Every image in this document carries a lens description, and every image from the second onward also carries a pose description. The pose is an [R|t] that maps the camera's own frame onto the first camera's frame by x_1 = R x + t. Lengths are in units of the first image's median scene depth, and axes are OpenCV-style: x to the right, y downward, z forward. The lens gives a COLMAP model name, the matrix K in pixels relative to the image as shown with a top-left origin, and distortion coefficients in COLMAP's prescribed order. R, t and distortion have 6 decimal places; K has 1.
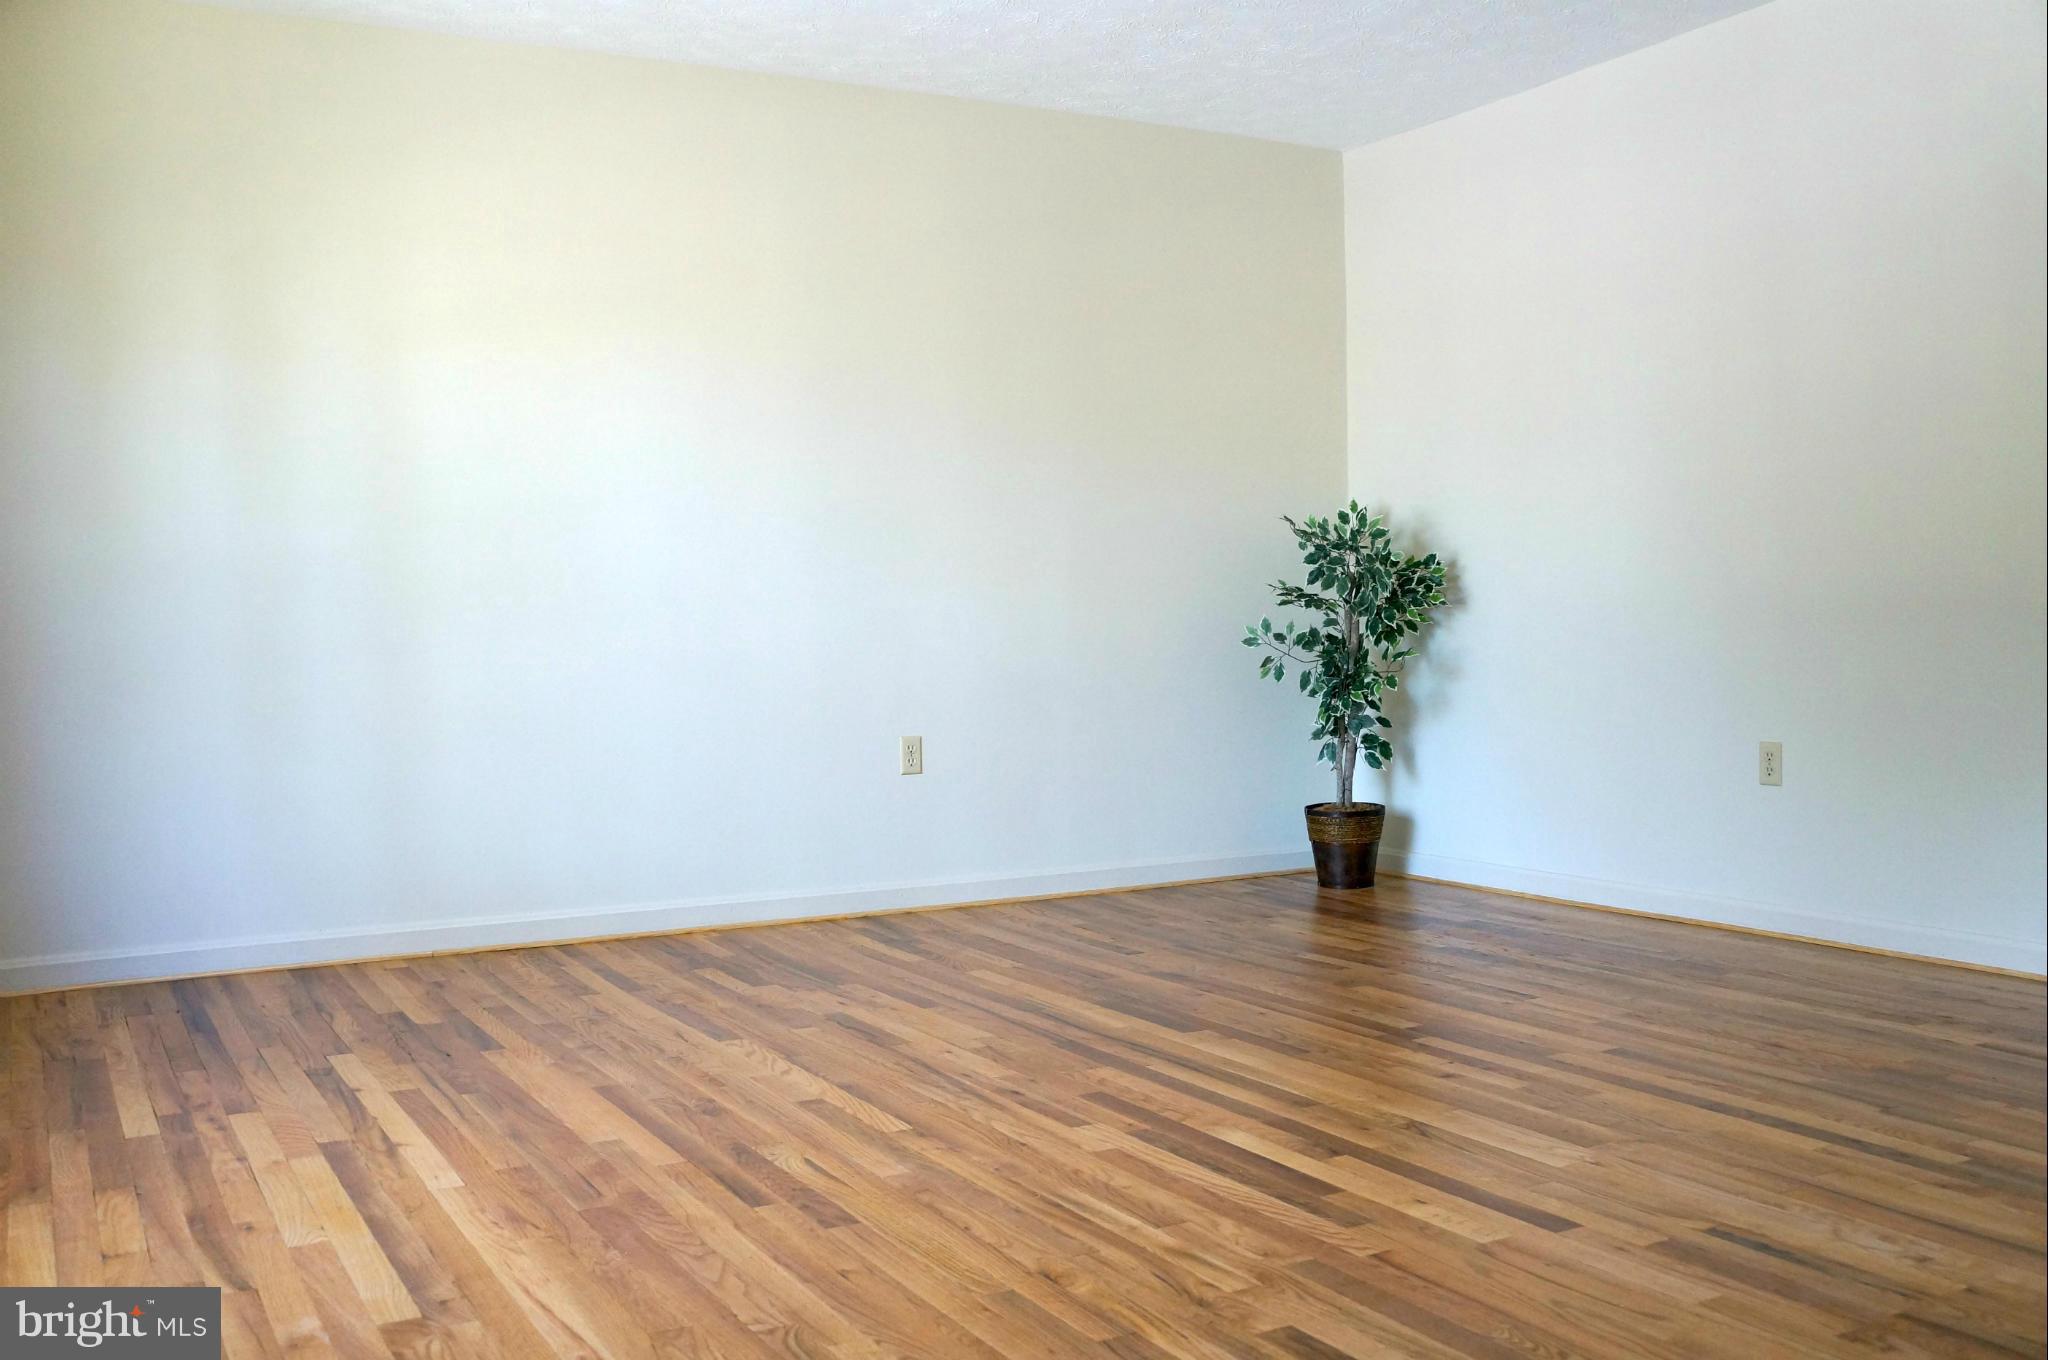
lens RADIAL K [[1884.3, 0, 1023.0], [0, 1884.3, 657.7], [0, 0, 1]] dist [-0.137302, 0.197885]
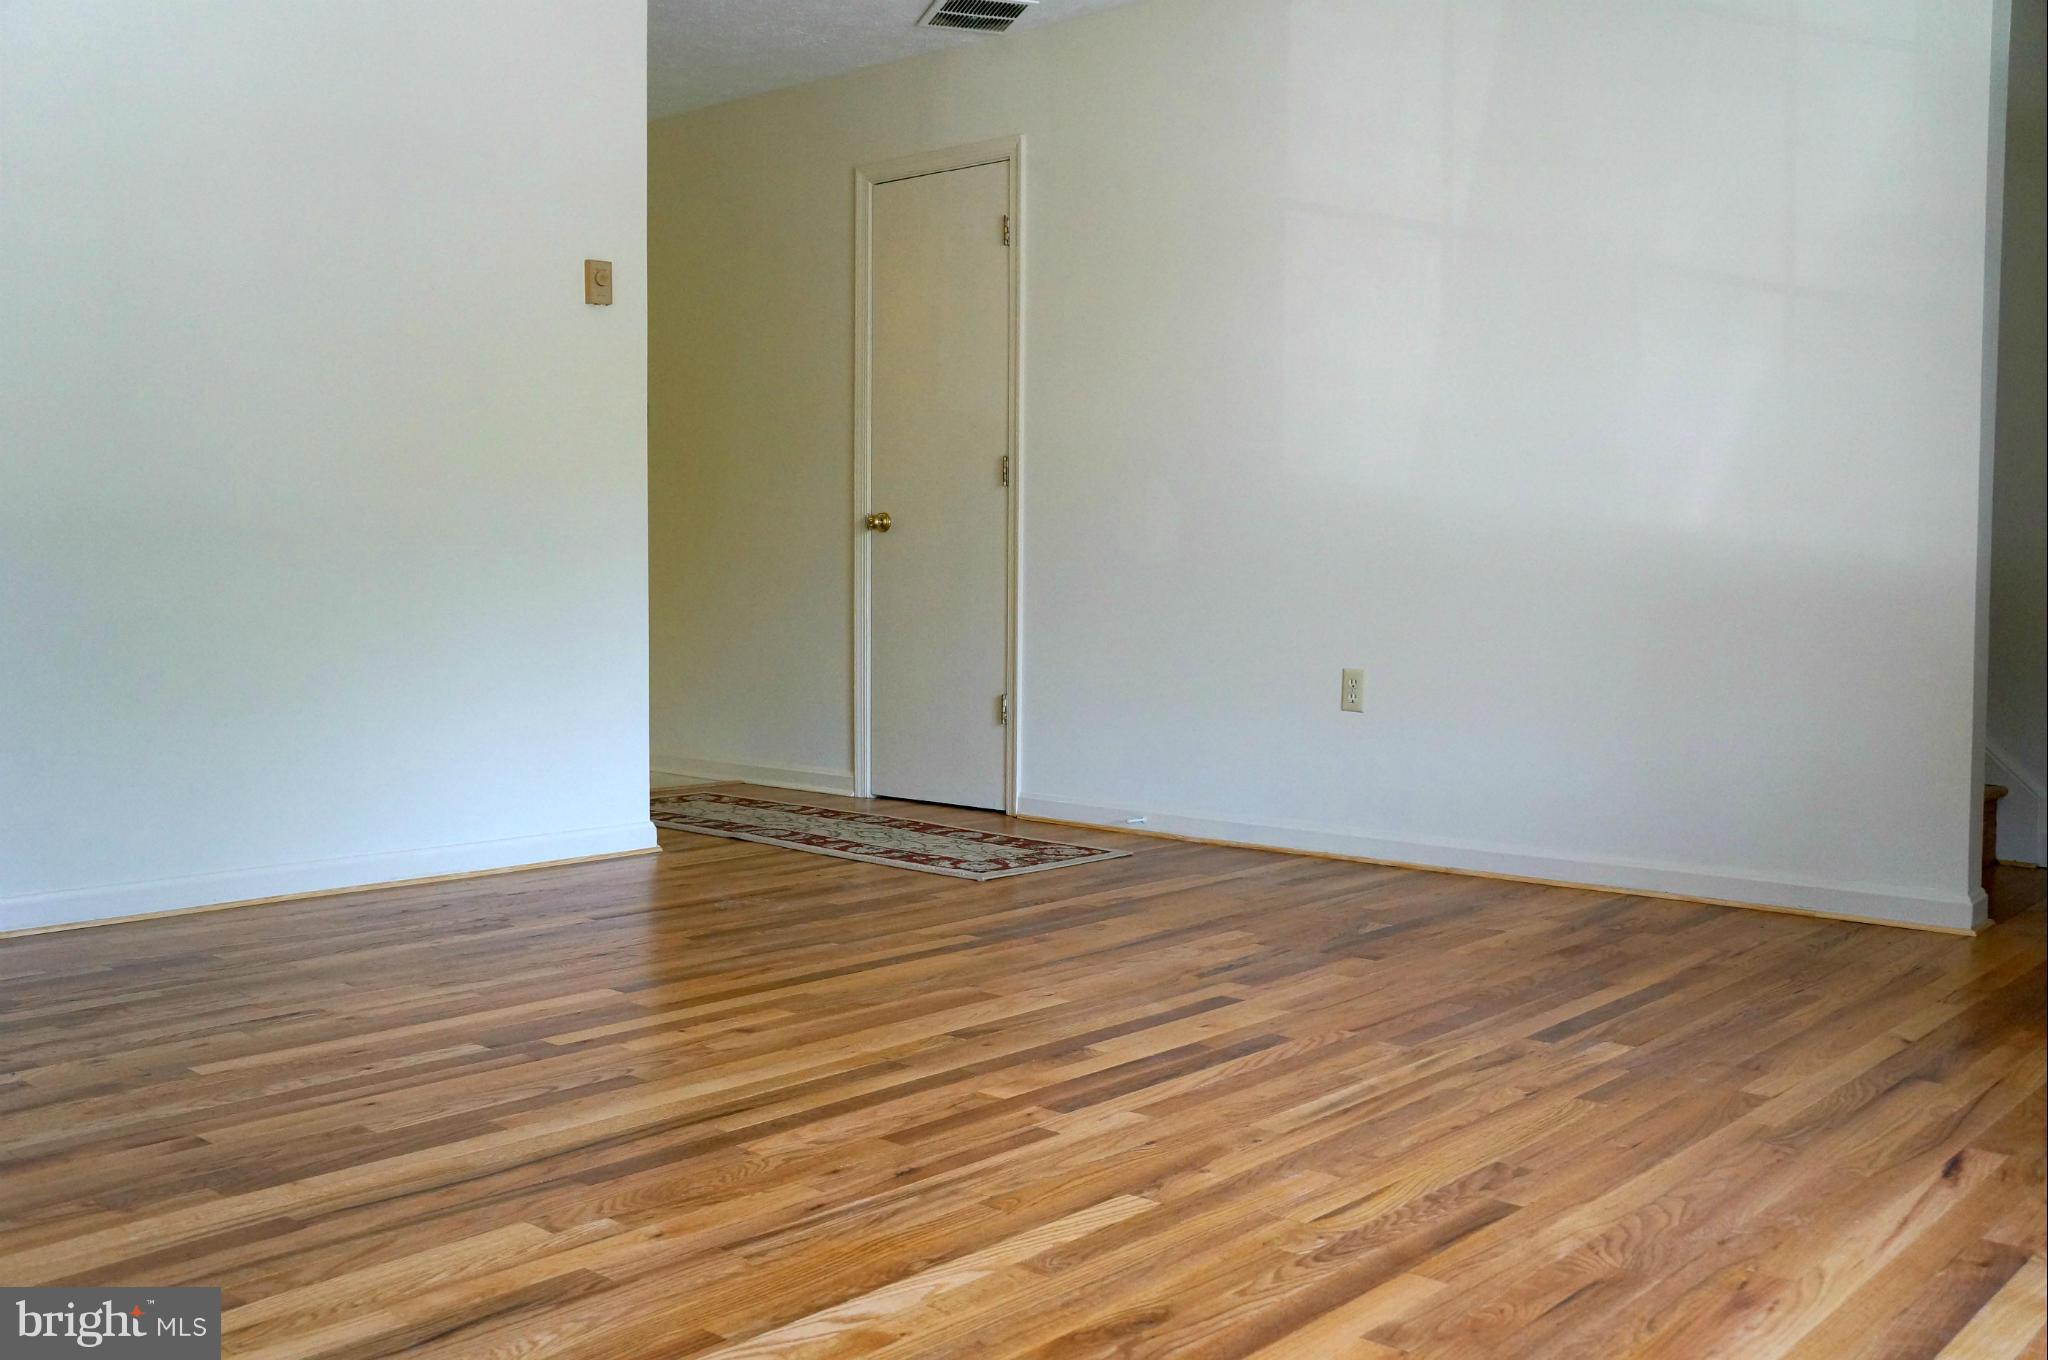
lens RADIAL K [[1884.3, 0, 1023.0], [0, 1884.3, 657.7], [0, 0, 1]] dist [-0.137302, 0.197885]
pose [[-0.327686, -0.051176, 0.943400, -0.800879], [0.003823, 0.998452, 0.055491, -0.016245], [-0.944779, 0.021790, -0.326983, 1.348075]]
